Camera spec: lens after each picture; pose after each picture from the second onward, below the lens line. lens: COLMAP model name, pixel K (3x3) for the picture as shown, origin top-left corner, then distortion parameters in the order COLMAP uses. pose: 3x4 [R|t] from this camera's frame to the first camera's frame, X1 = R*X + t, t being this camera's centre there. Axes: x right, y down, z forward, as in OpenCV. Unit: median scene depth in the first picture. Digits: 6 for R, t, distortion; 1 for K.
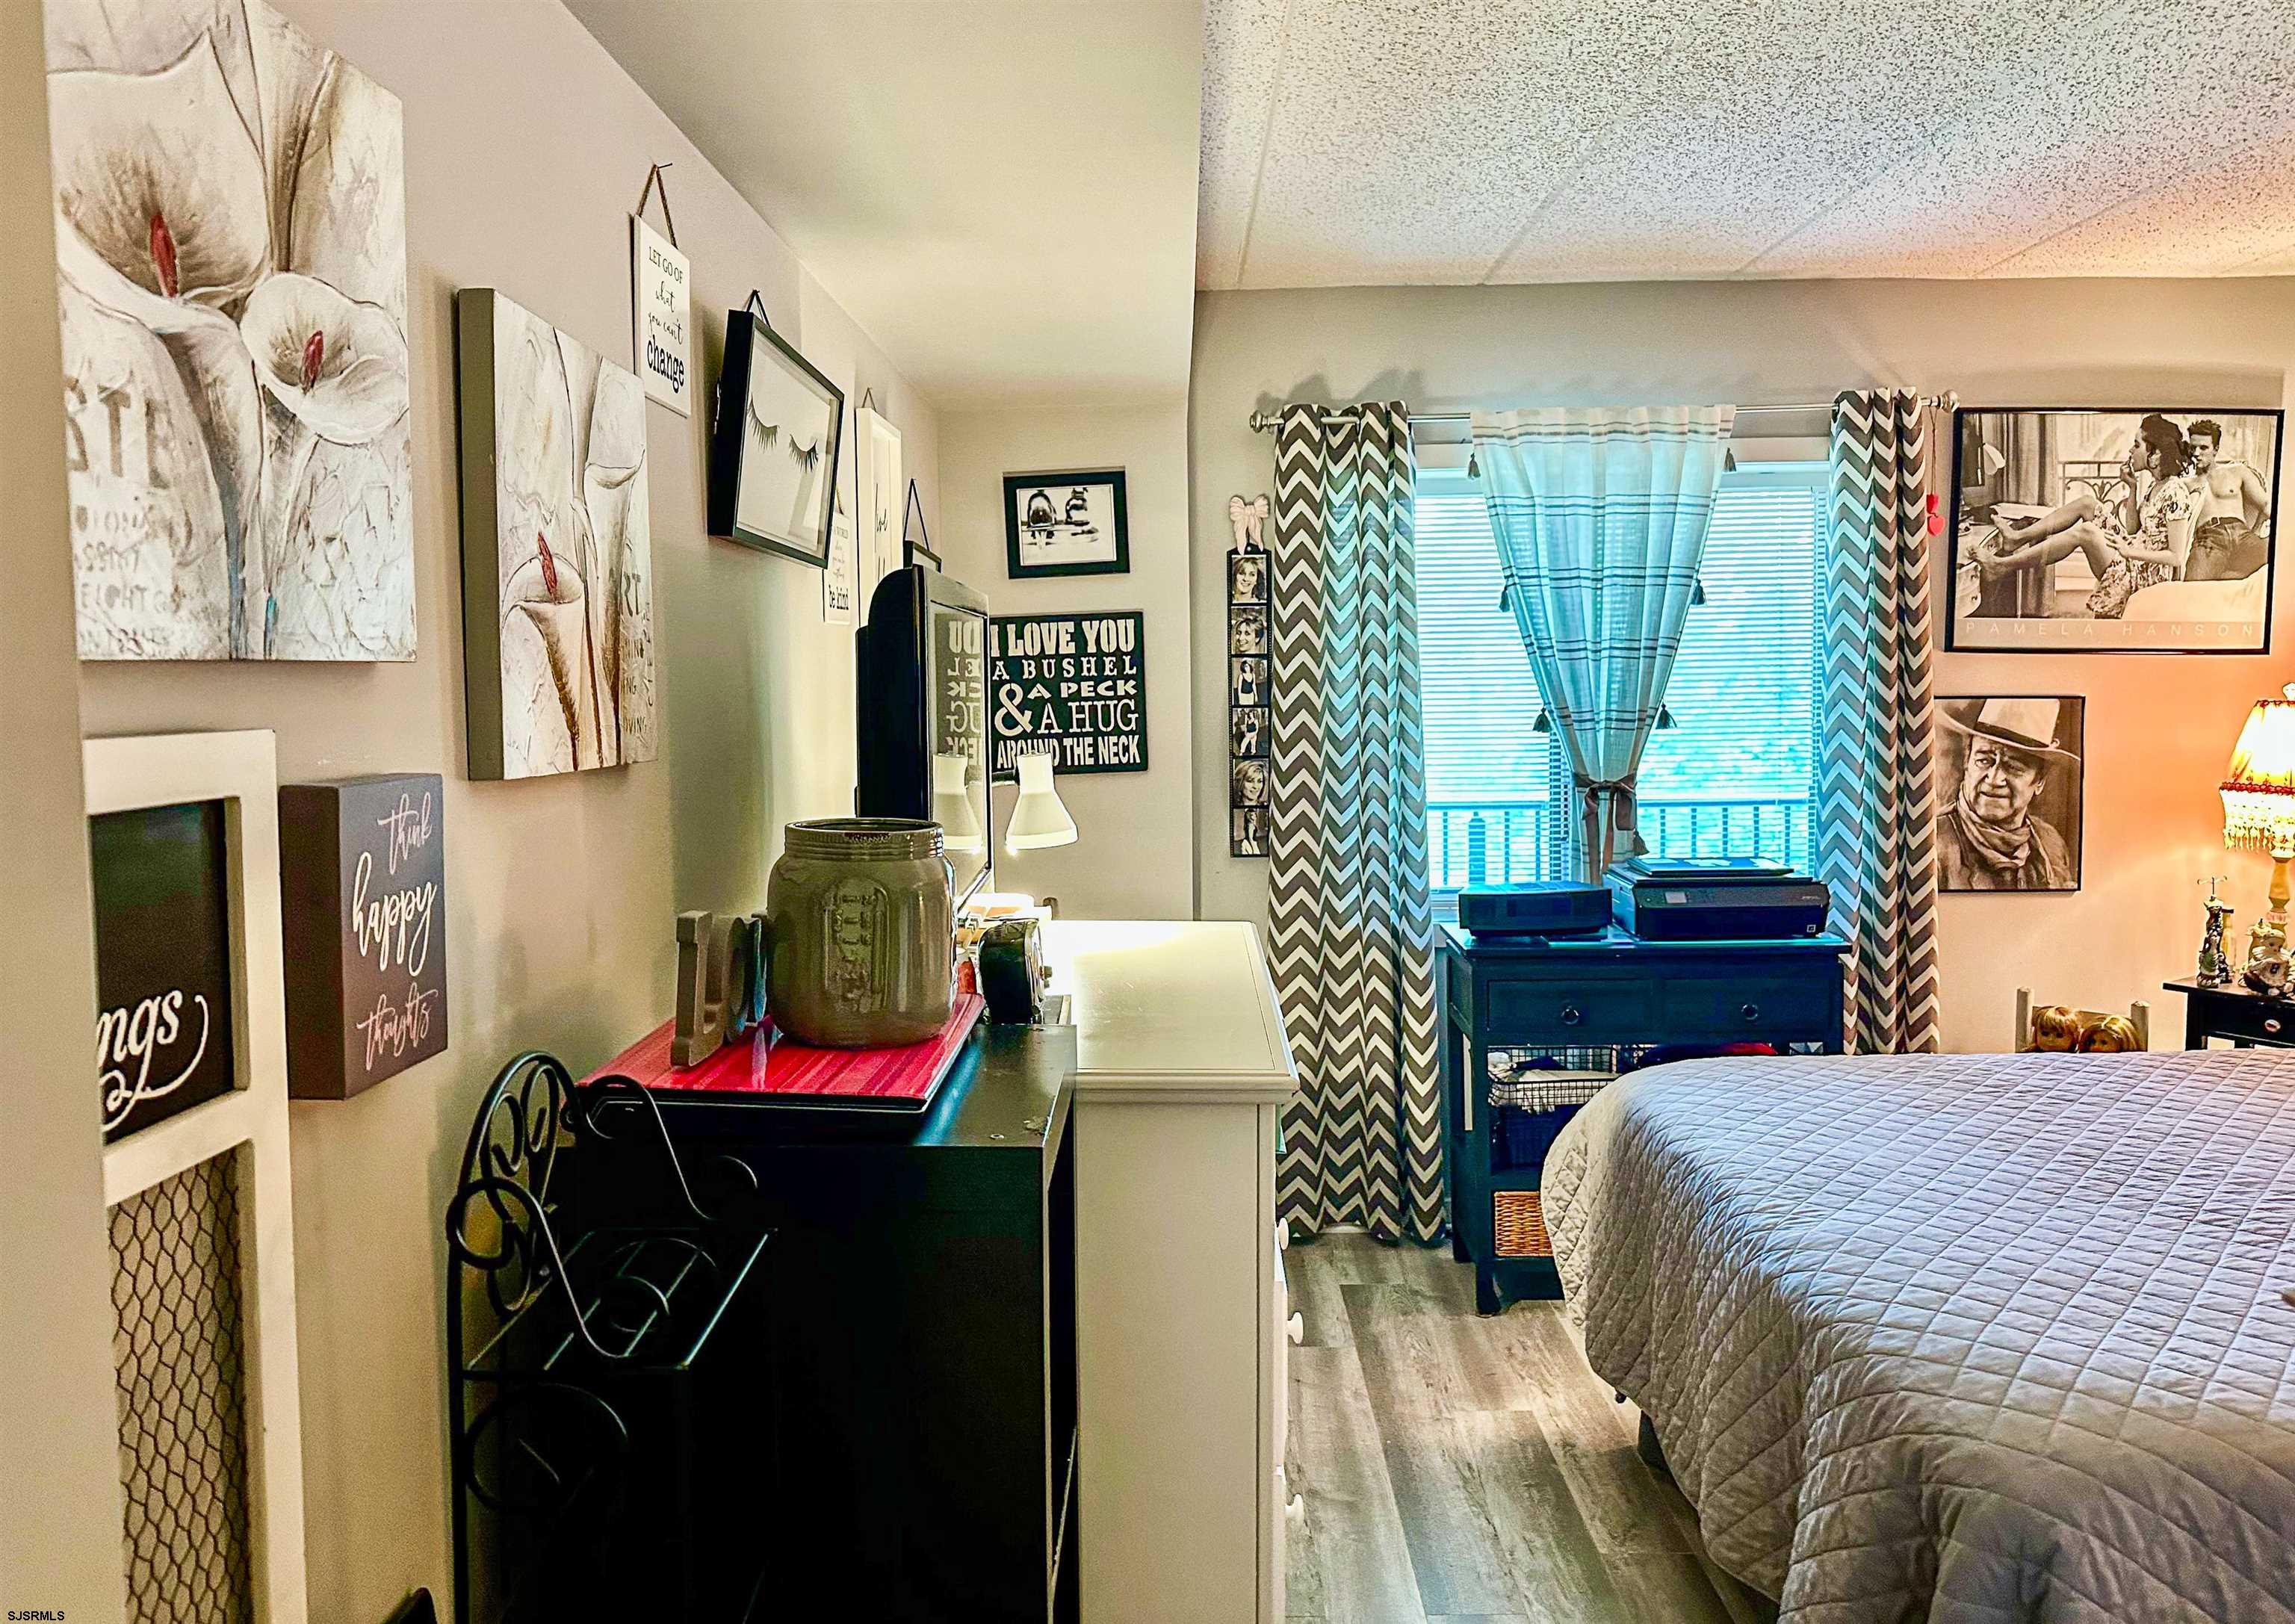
lens RADIAL K [[1680.5, 0, 1151.6], [0, 1680.5, 761.1], [0, 0, 1]] dist [-0.040250, 0.051045]
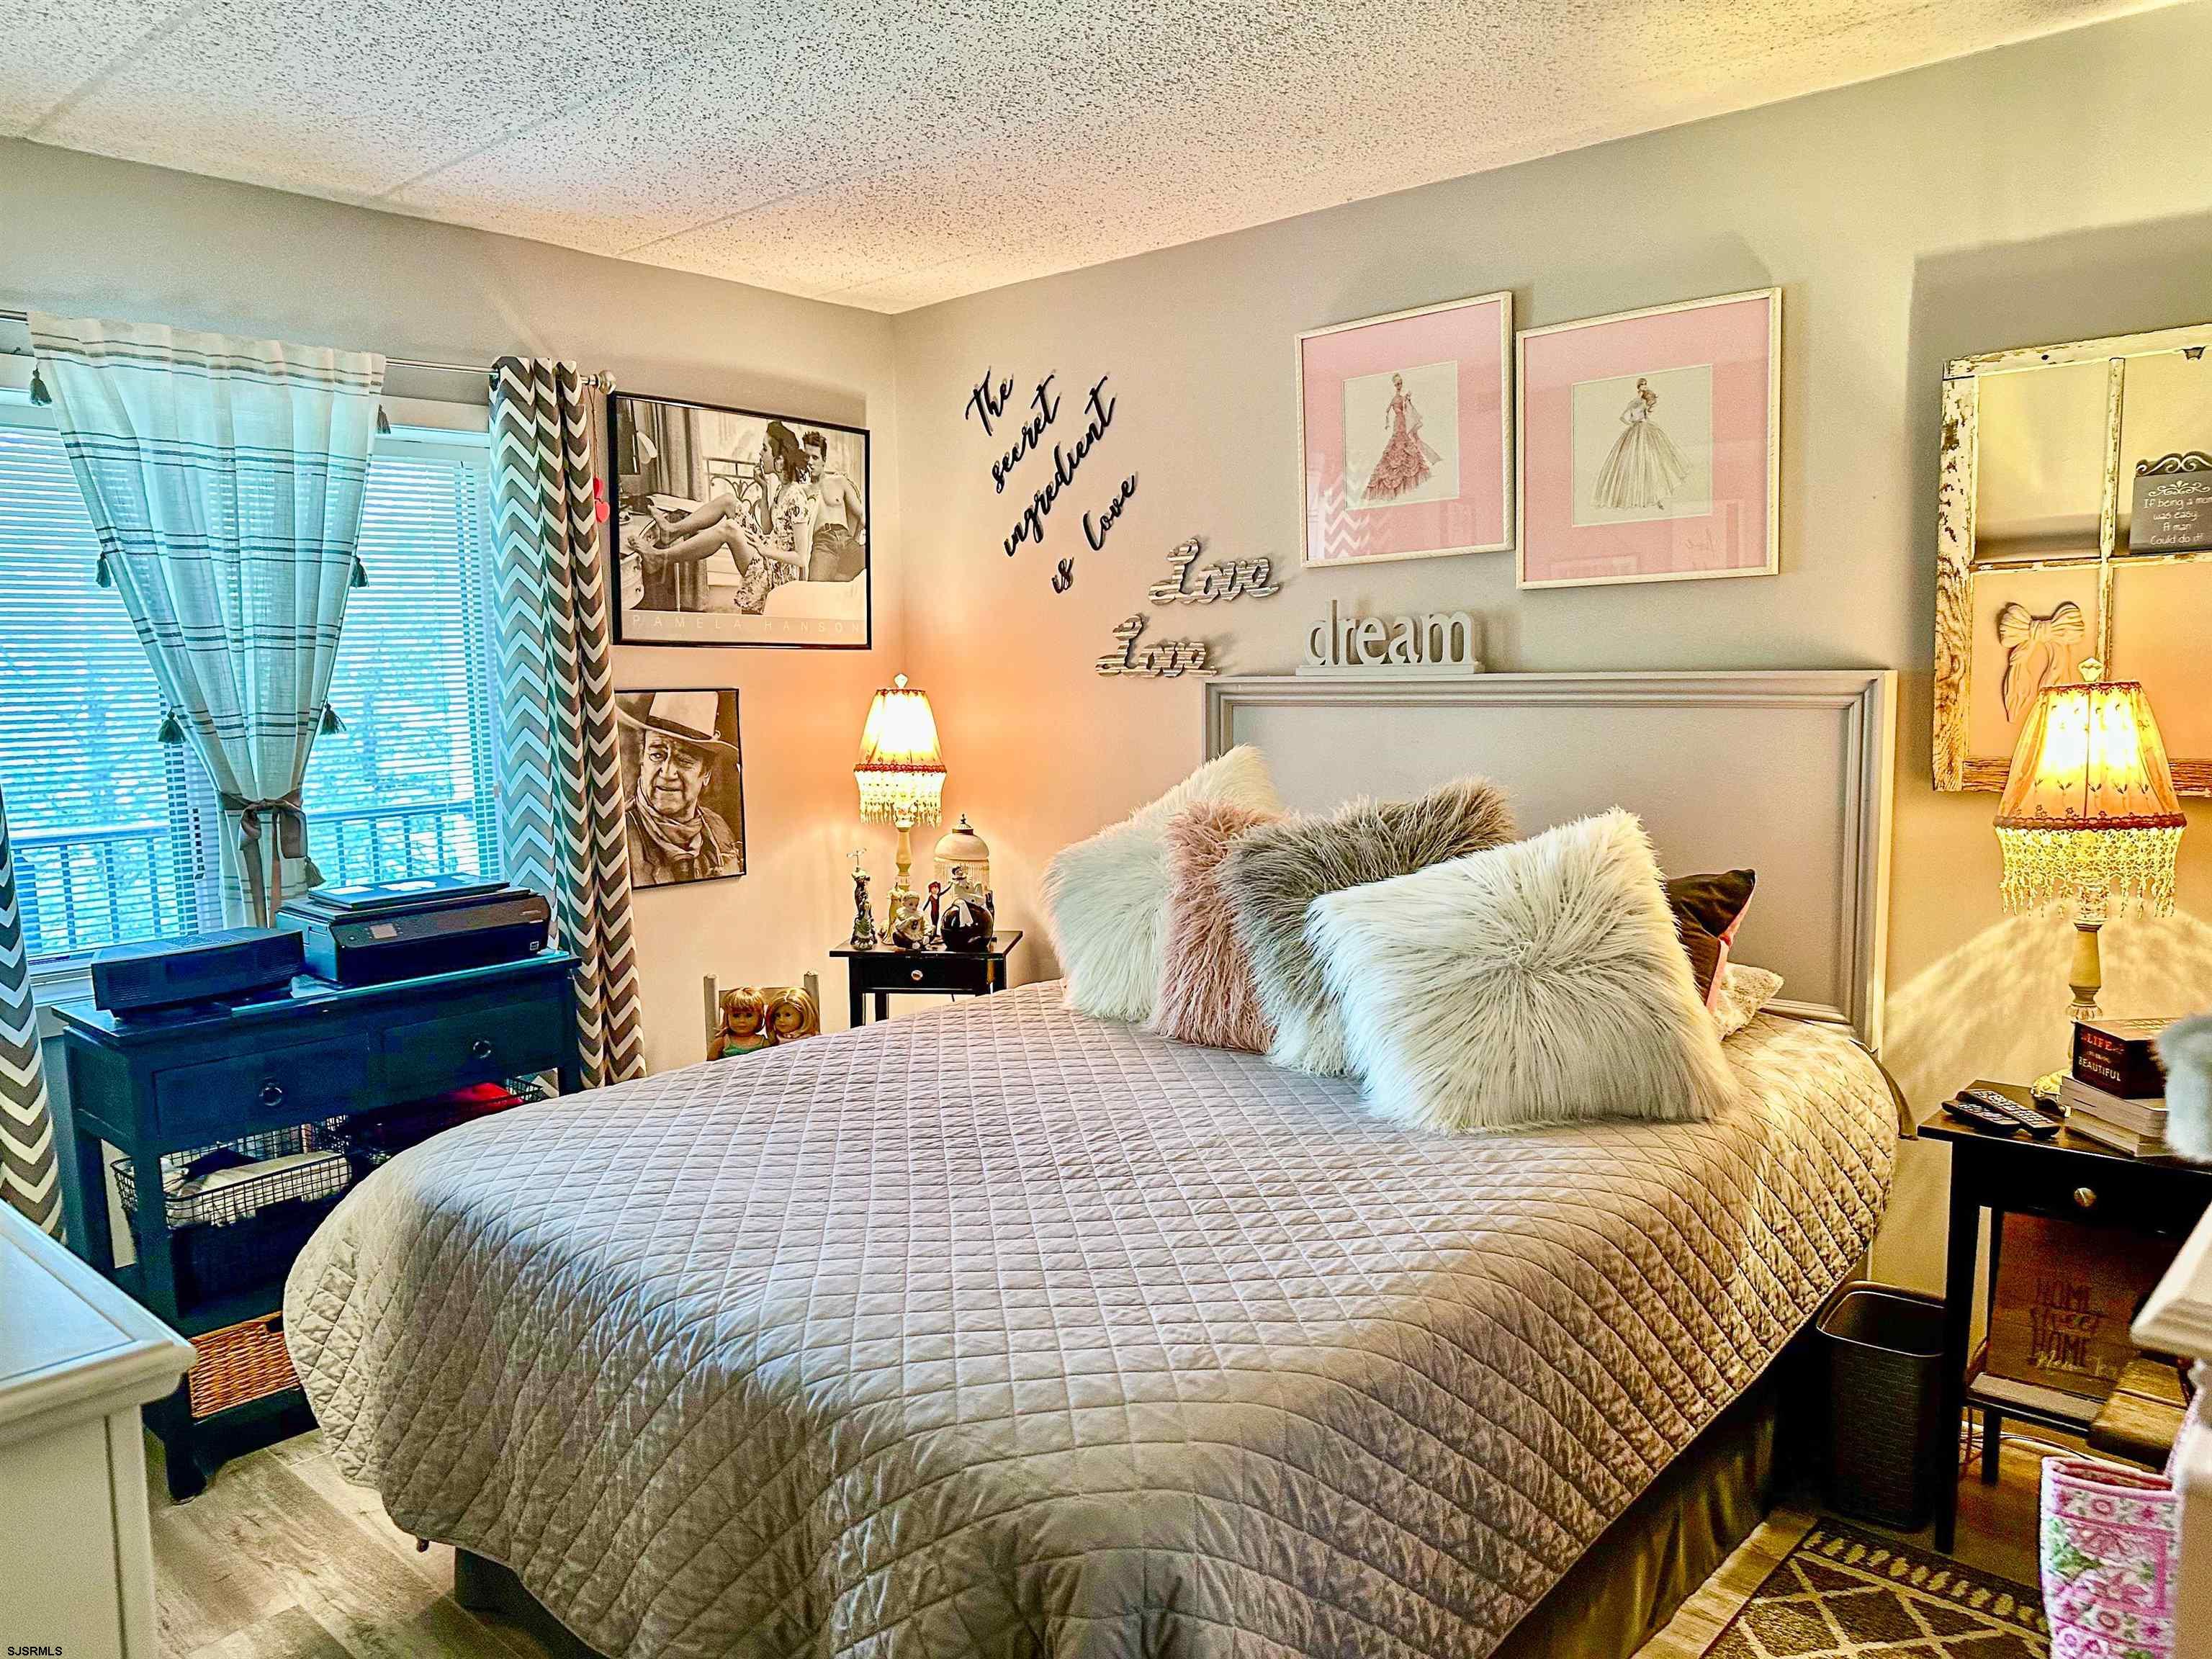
lens RADIAL K [[1579.9, 0, 1108.9], [0, 1579.9, 839.7], [0, 0, 1]] dist [-0.006059, 0.005924]
pose [[0.649889, -0.085559, 0.755198, -0.044201], [0.051396, 0.996316, 0.068648, -0.000558], [-0.758290, -0.005799, 0.651892, 0.187017]]
